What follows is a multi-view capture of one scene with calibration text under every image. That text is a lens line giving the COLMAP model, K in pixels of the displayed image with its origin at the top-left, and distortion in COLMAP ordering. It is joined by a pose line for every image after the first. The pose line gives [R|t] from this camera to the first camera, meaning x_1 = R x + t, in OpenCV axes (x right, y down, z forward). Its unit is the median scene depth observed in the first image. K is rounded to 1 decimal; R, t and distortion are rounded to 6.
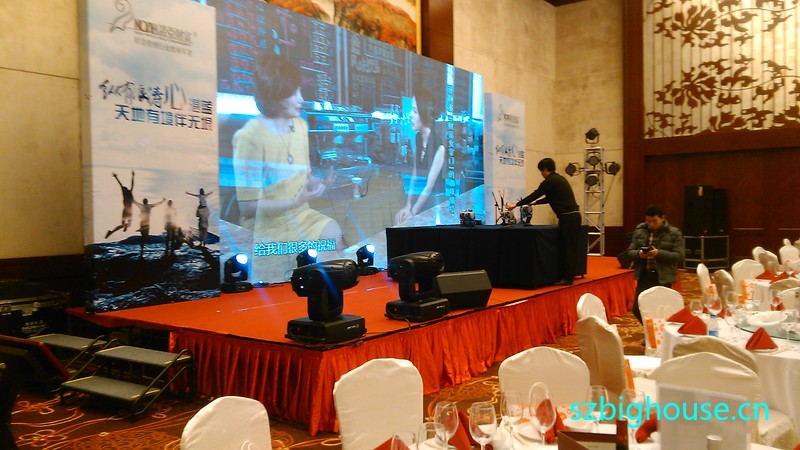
lens RADIAL K [[639.4, 0, 398.8], [0, 639.4, 235.6], [0, 0, 1]] dist [0.076714, -0.118449]
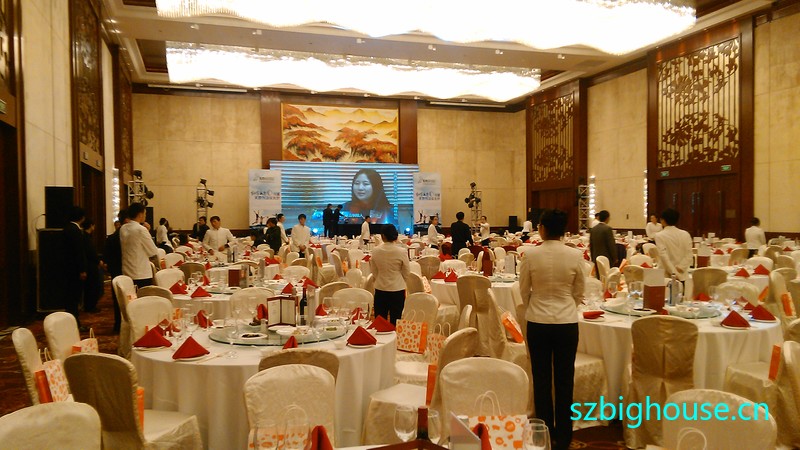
lens RADIAL K [[641.8, 0, 406.1], [0, 641.8, 228.1], [0, 0, 1]] dist [0.095522, -0.115037]
pose [[0.826311, 0.016927, -0.562960, 1.368454], [-0.023670, 0.999709, -0.004684, 0.006425], [0.562717, 0.017196, 0.826471, -0.945396]]
